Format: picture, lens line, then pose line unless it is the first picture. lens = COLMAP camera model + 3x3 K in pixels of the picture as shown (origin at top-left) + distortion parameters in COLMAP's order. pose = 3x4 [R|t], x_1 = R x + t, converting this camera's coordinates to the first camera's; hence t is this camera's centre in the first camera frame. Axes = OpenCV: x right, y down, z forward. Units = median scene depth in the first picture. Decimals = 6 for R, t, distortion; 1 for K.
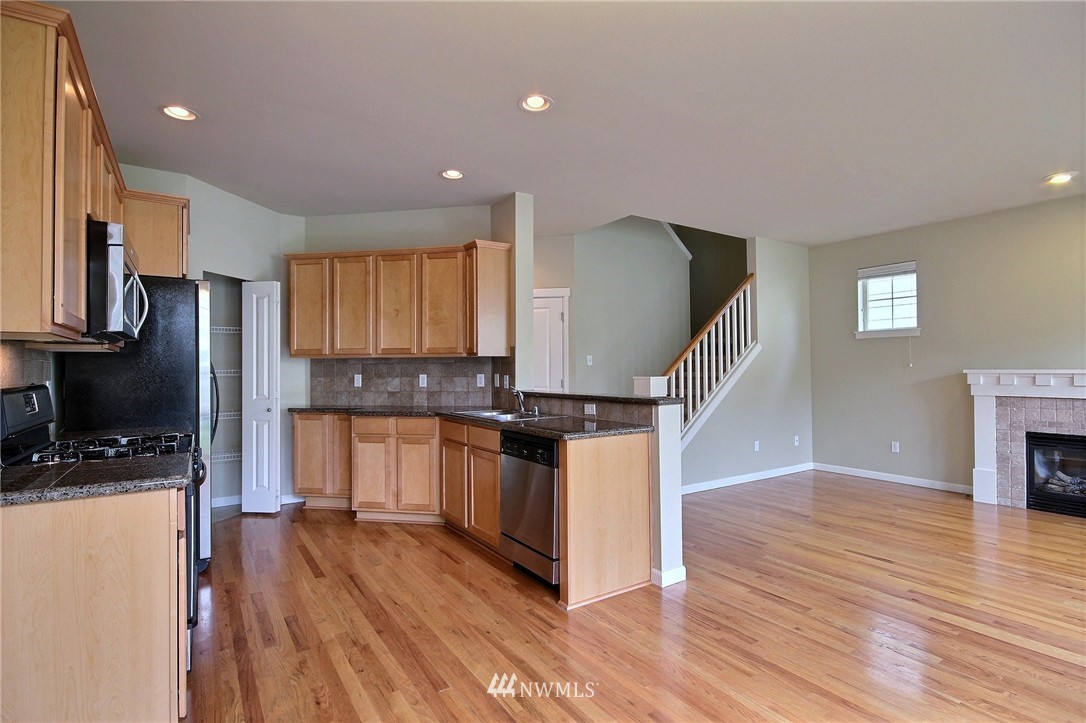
lens RADIAL K [[527.7, 0, 547.4], [0, 527.7, 364.1], [0, 0, 1]] dist [0.003846, -0.001531]
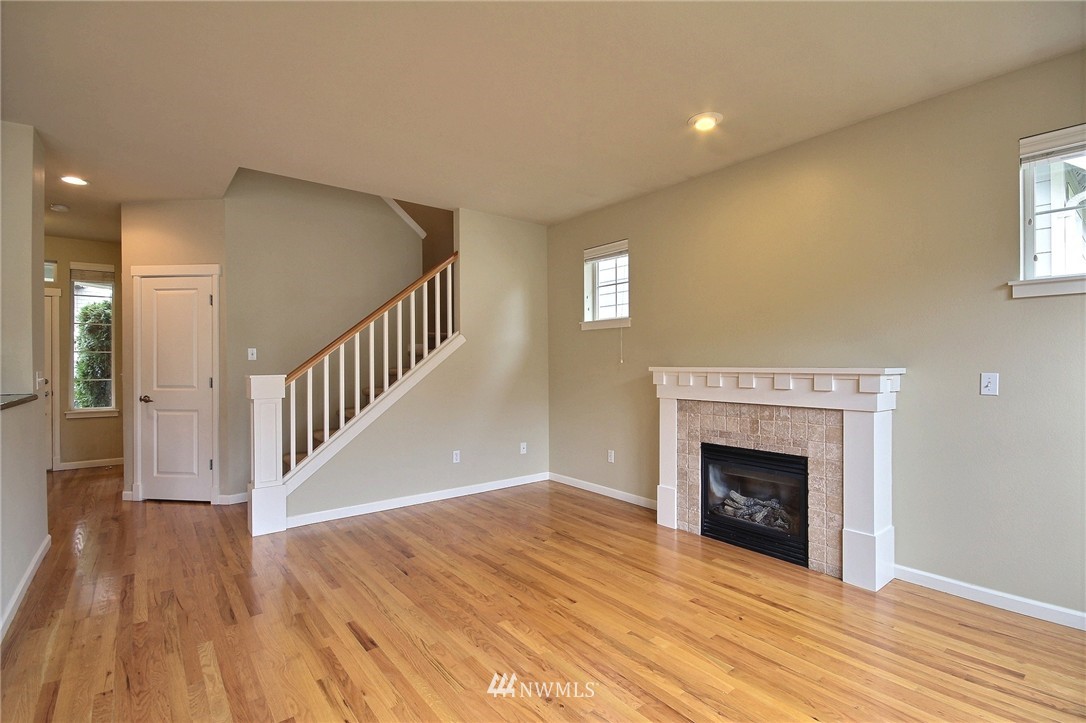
lens RADIAL K [[500.9, 0, 545.0], [0, 500.9, 364.8], [0, 0, 1]] dist [0.002367, -0.008319]
pose [[0.996231, 0.002216, 0.086709, 0.594725], [-0.003409, 0.999901, 0.013615, -0.003136], [-0.086671, -0.013859, 0.996141, 0.244251]]
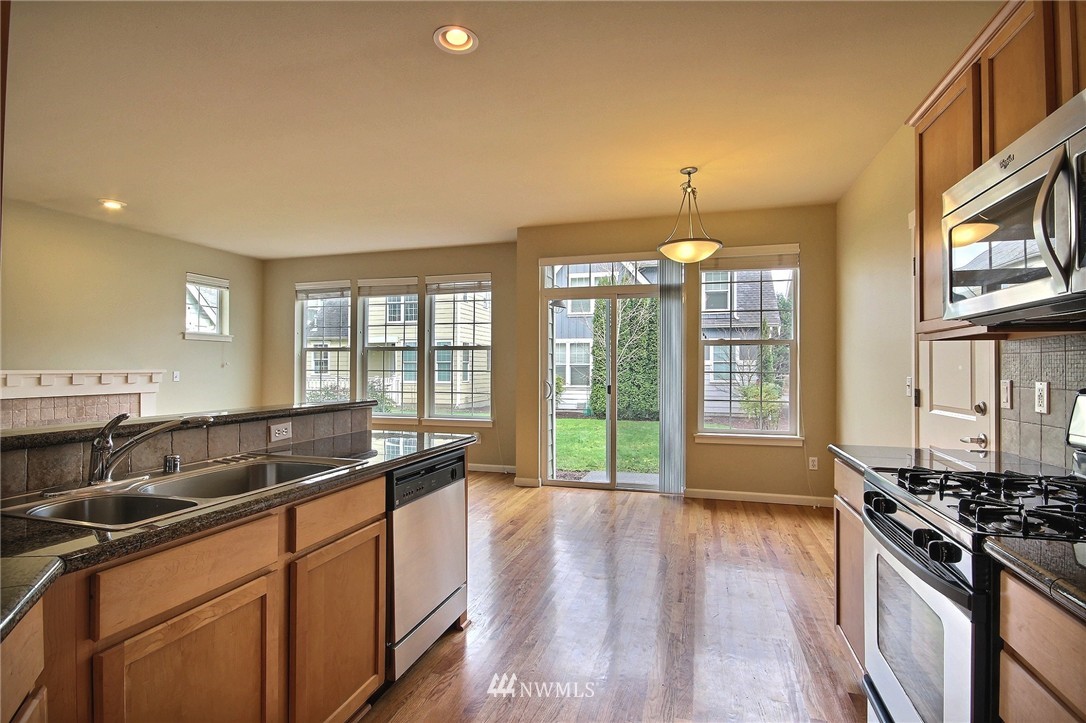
lens RADIAL K [[527.7, 0, 547.4], [0, 527.7, 364.1], [0, 0, 1]] dist [0.003846, -0.001531]
pose [[-0.643052, 0.012677, 0.765717, -0.460932], [-0.003192, 0.999810, -0.019233, 0.015527], [-0.765816, -0.014812, -0.642889, 0.895354]]
